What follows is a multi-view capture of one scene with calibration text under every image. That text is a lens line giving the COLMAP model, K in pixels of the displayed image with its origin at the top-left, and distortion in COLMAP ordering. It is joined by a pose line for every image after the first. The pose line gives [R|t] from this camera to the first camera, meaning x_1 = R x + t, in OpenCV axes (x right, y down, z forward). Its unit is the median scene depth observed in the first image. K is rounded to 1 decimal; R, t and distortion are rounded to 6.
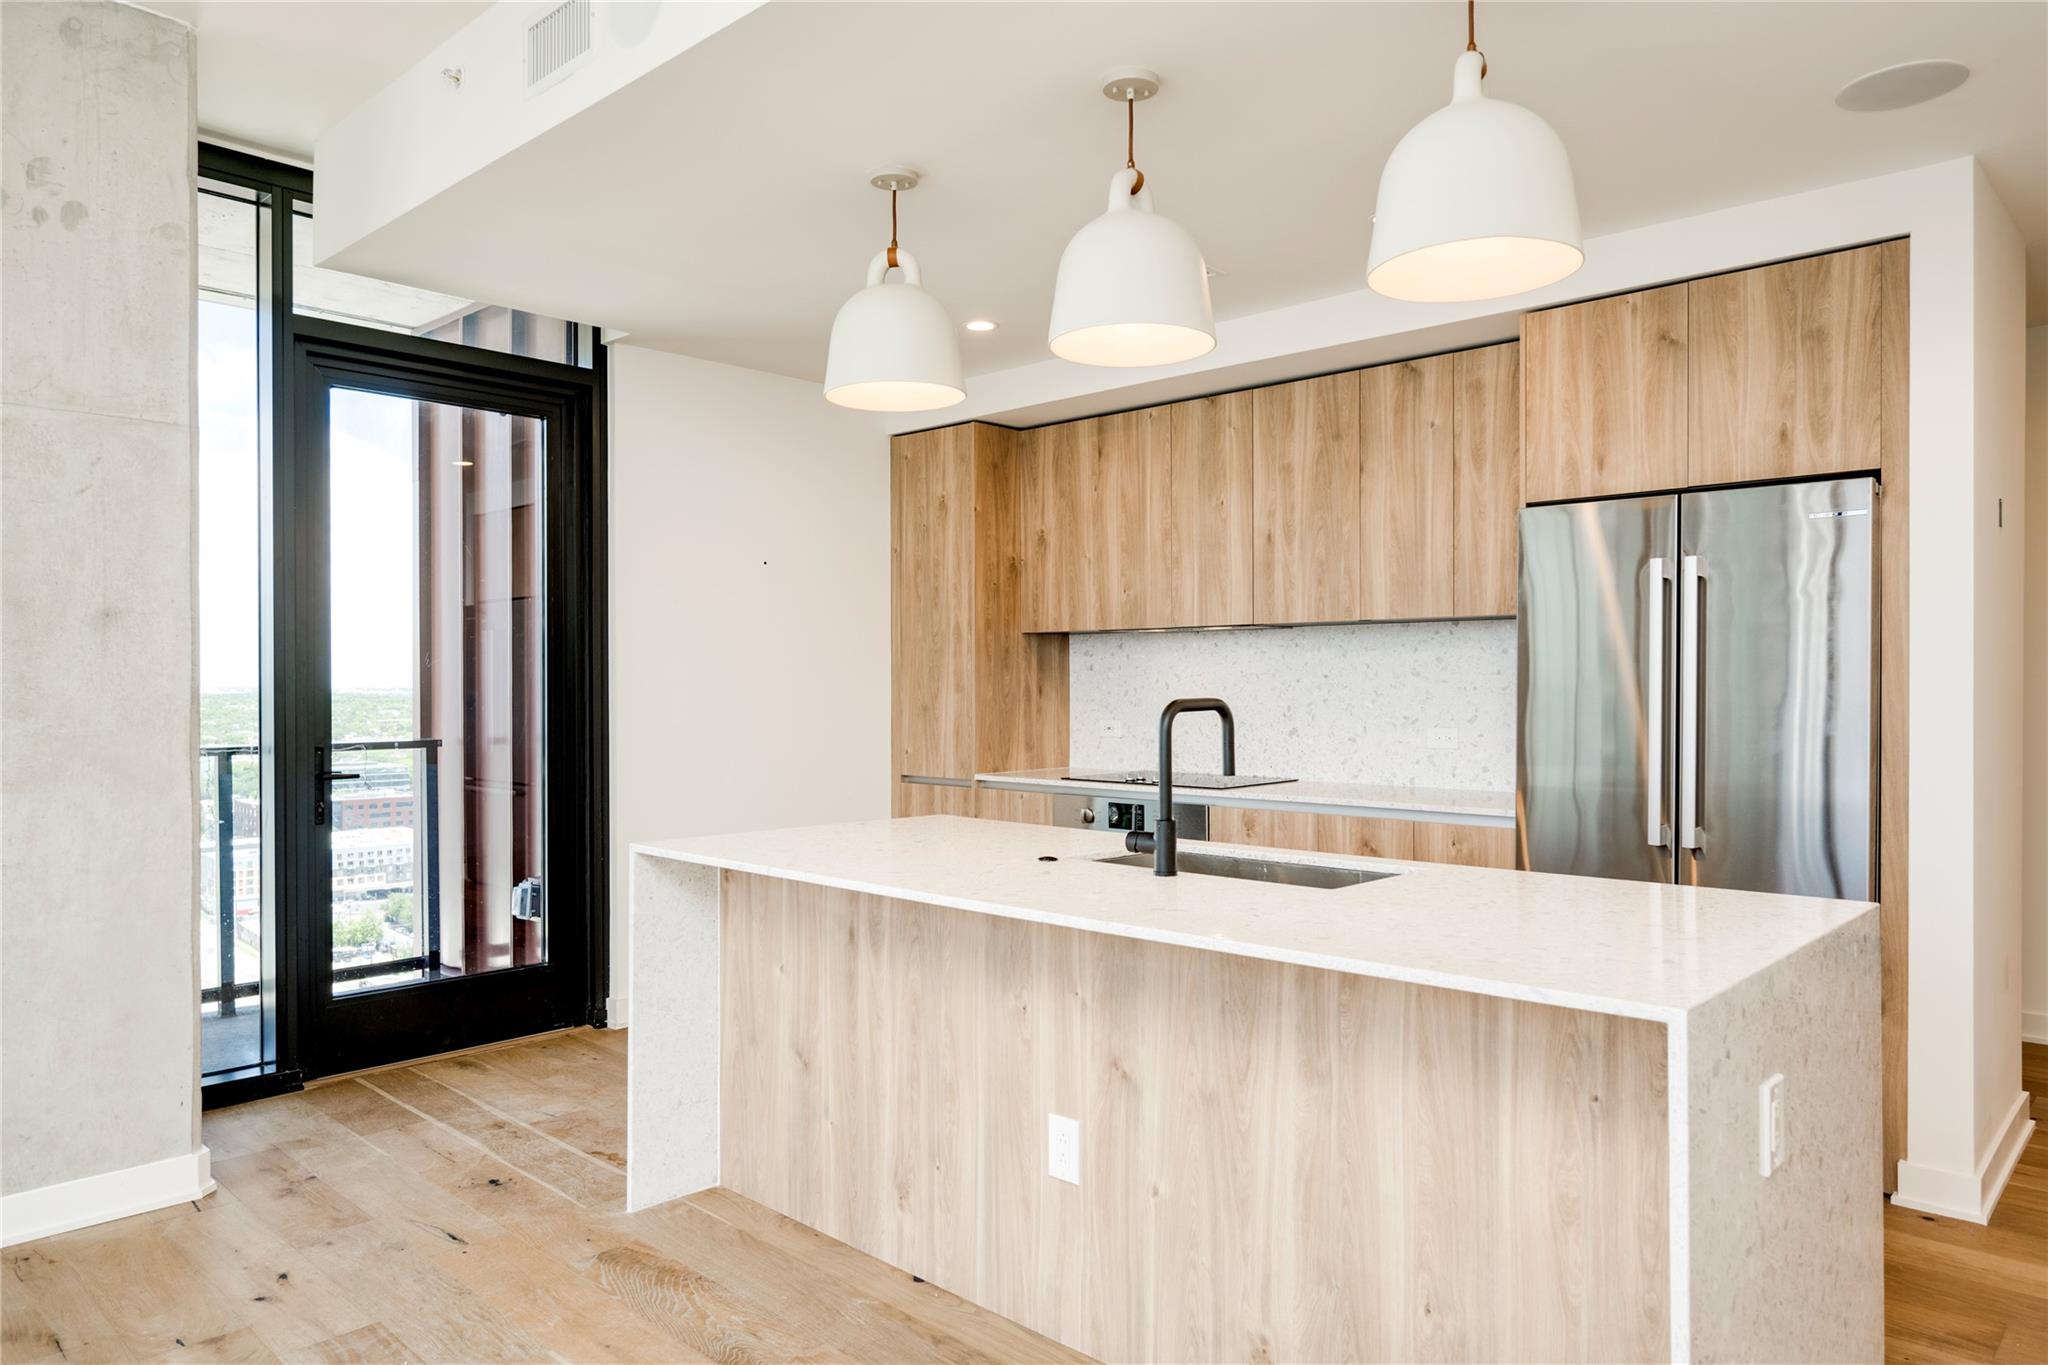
lens RADIAL K [[1314.4, 0, 1023.9], [0, 1314.4, 688.8], [0, 0, 1]] dist [0.002030, 0.005764]
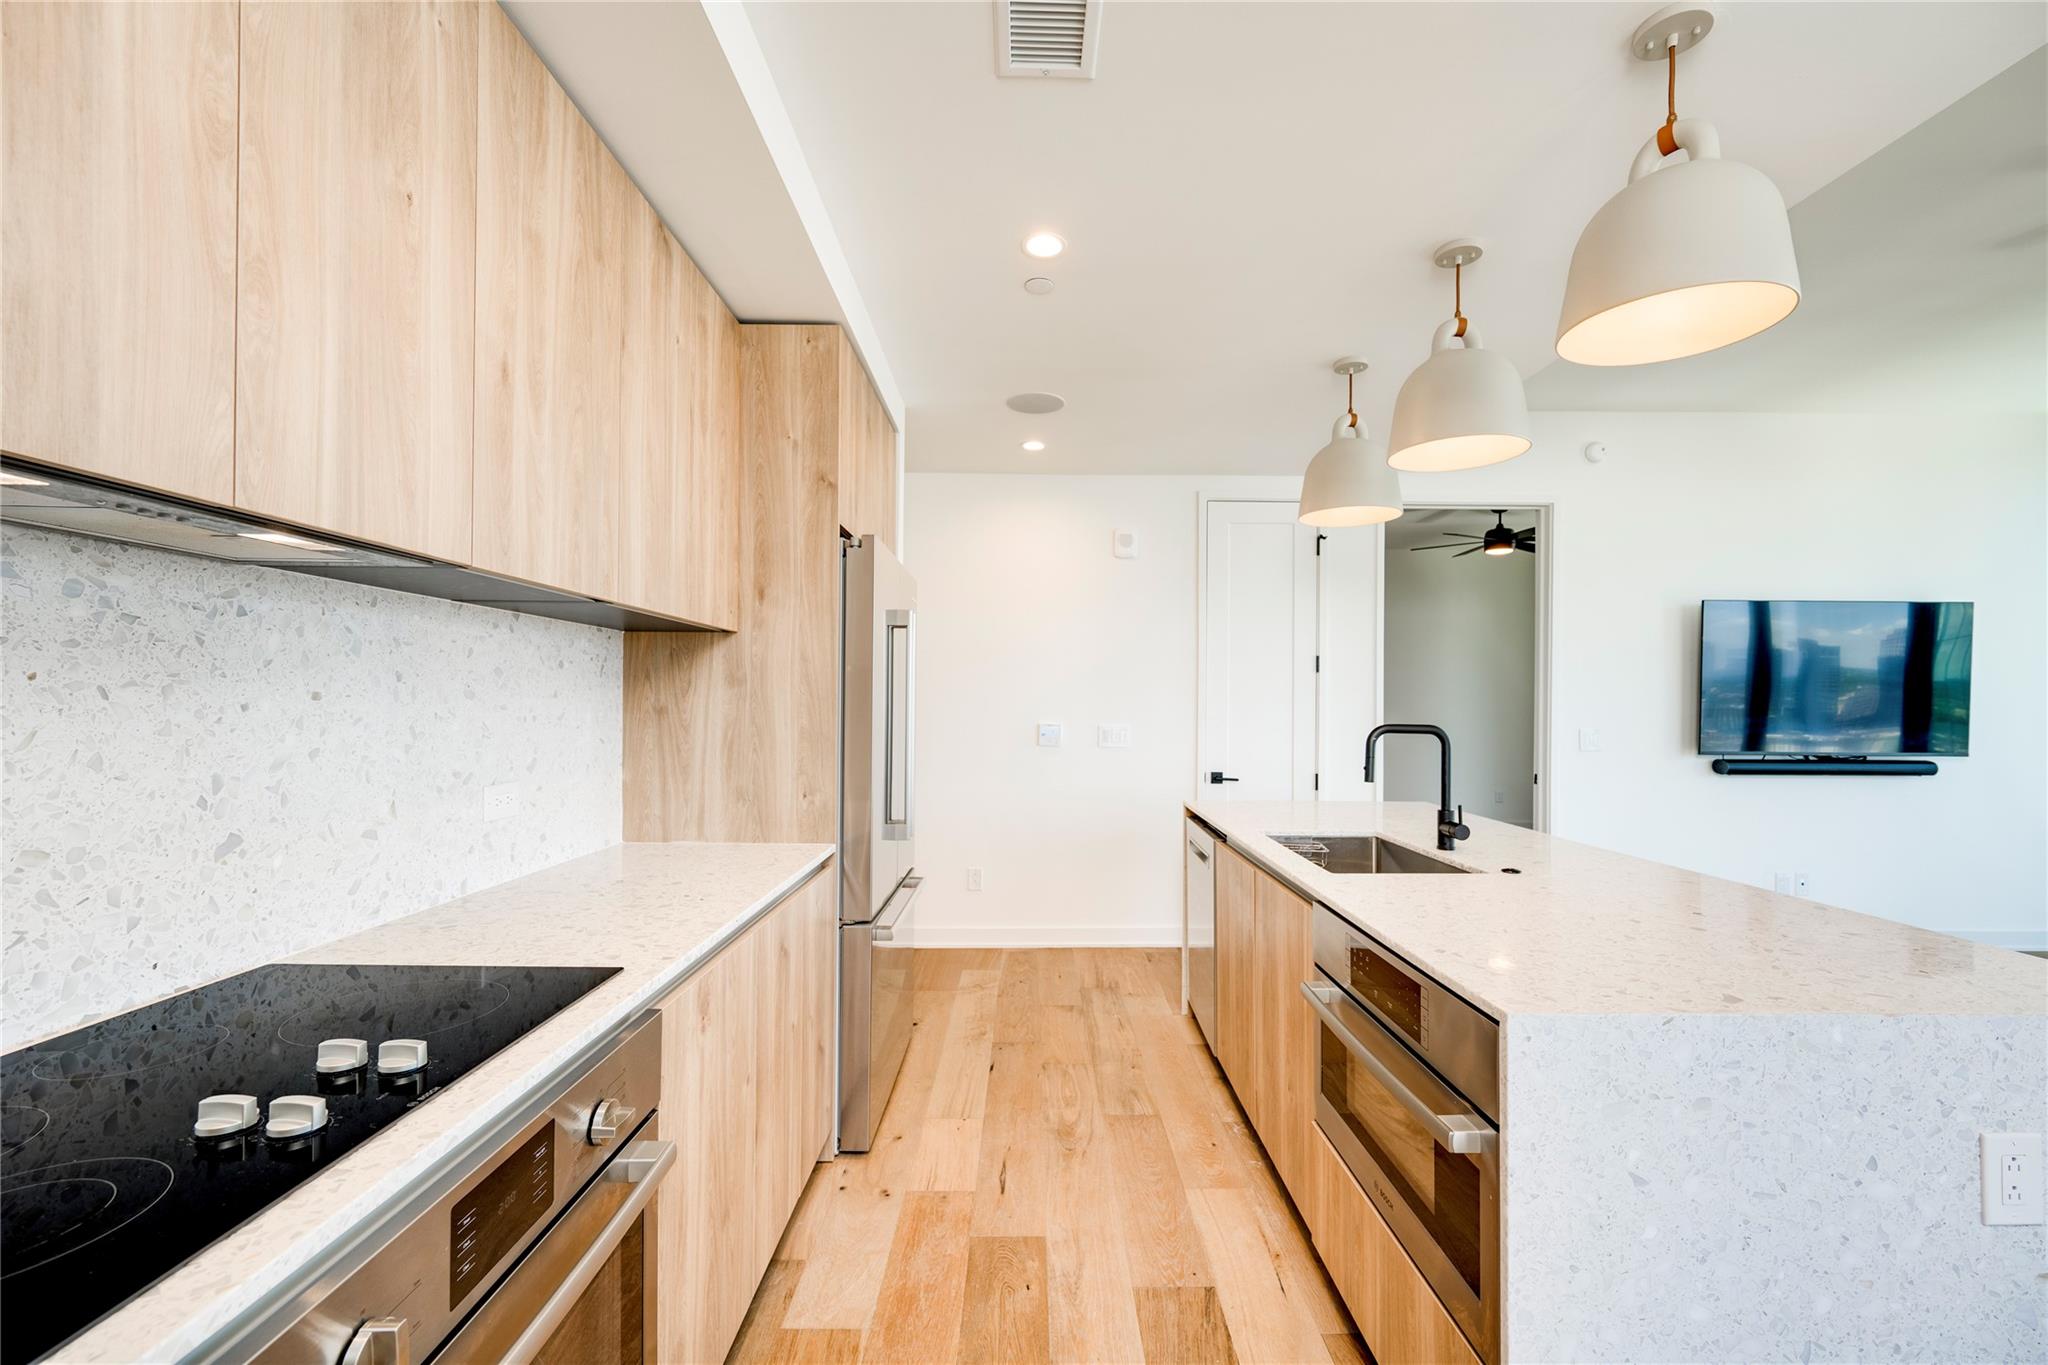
lens RADIAL K [[843.9, 0, 1035.2], [0, 843.9, 701.8], [0, 0, 1]] dist [0.002814, -0.000563]
pose [[-0.700596, -0.000617, 0.713558, -0.150959], [-0.001758, 0.999998, -0.000862, -0.009552], [-0.713556, -0.001858, -0.700595, 1.250286]]
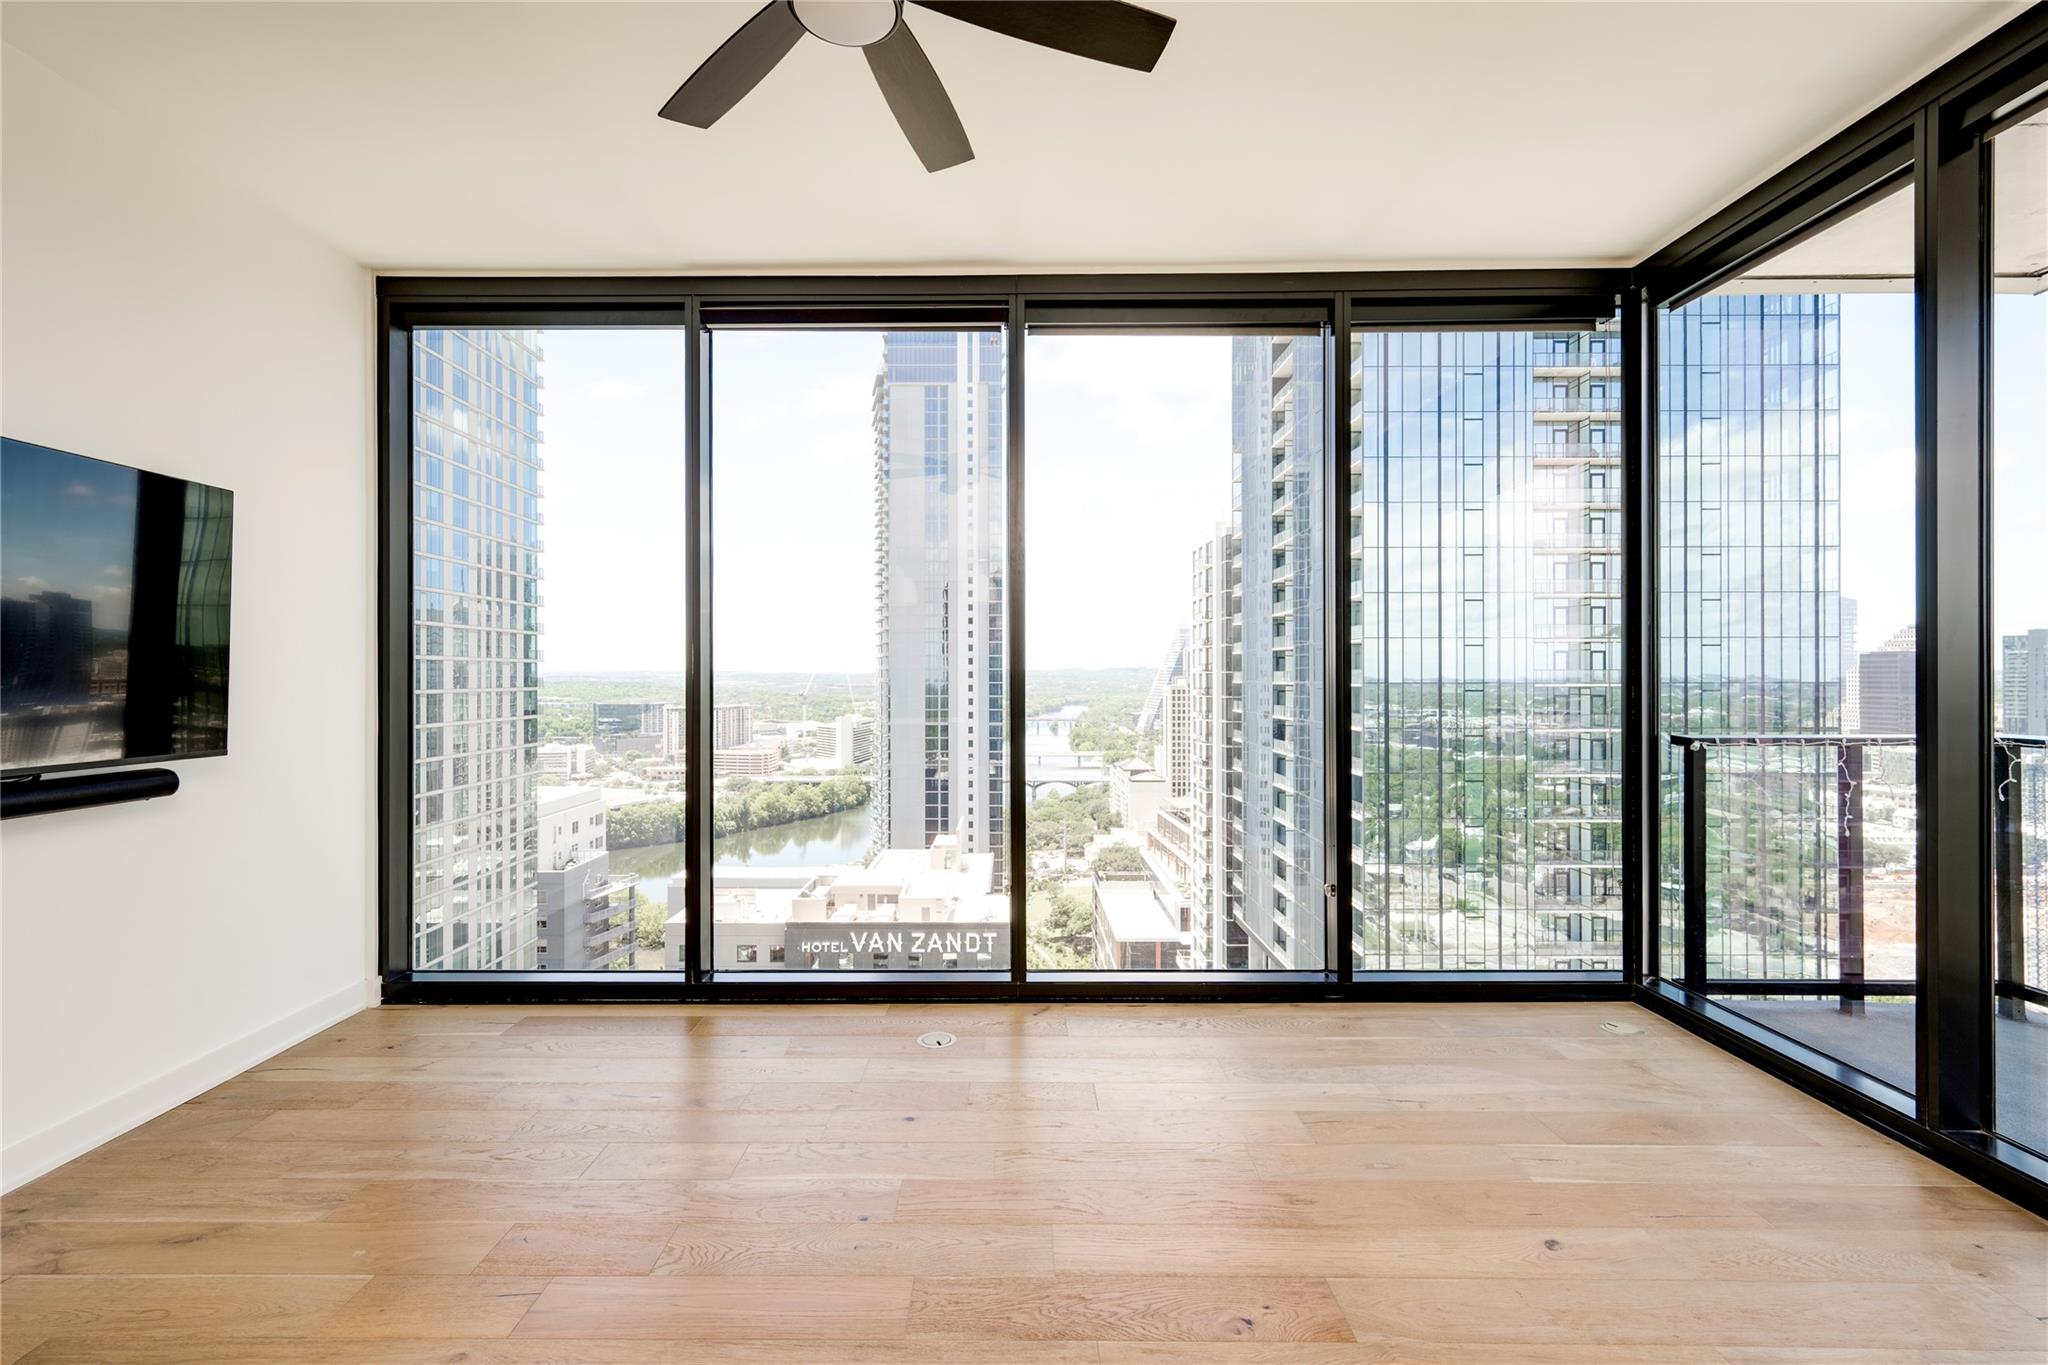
lens RADIAL K [[904.4, 0, 1003.4], [0, 904.4, 672.6], [0, 0, 1]] dist [0.005023, 0.000076]
pose [[-0.731103, 0.000120, -0.682267, -0.175876], [-0.000411, 1.000000, 0.000616, -0.004440], [0.682267, 0.000731, -0.731103, 0.536658]]
